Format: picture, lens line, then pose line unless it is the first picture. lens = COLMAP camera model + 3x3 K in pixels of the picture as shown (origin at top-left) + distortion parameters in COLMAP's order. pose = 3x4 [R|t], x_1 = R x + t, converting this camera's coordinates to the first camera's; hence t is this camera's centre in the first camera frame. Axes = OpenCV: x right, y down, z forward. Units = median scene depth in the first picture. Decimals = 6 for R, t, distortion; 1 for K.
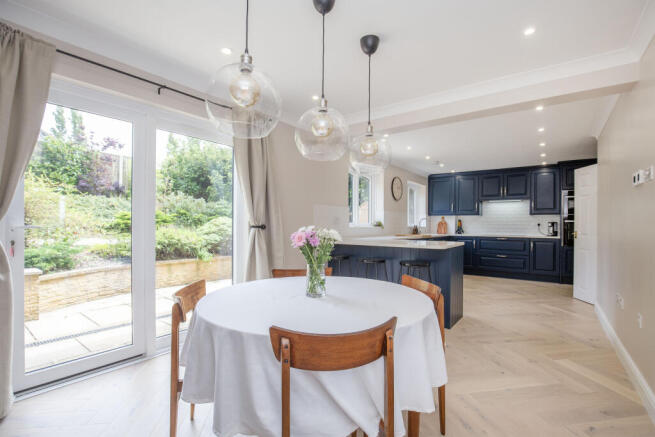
lens RADIAL K [[304.1, 0, 339.6], [0, 304.1, 227.5], [0, 0, 1]] dist [-0.016025, -0.000591]
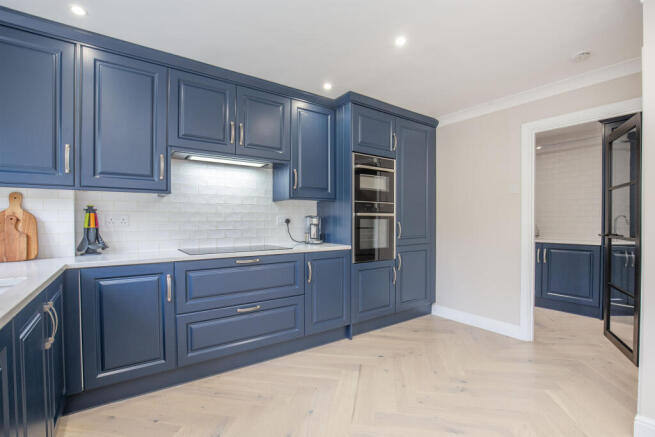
lens RADIAL K [[304.1, 0, 330.4], [0, 304.1, 224.5], [0, 0, 1]] dist [-0.016025, -0.000591]
pose [[0.327793, -0.017975, 0.944579, 0.222498], [0.016111, 0.999780, 0.013434, -0.009696], [-0.944612, 0.010814, 0.328010, 0.775094]]
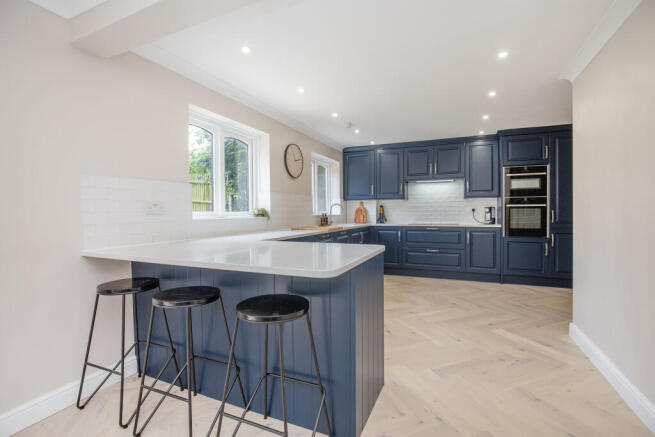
lens RADIAL K [[304.1, 0, 330.7], [0, 304.1, 218.3], [0, 0, 1]] dist [-0.016025, -0.000591]
pose [[0.979801, -0.018581, 0.199108, 0.117897], [0.016474, 0.999789, 0.012232, -0.003783], [-0.199293, -0.008705, 0.979901, 0.274744]]
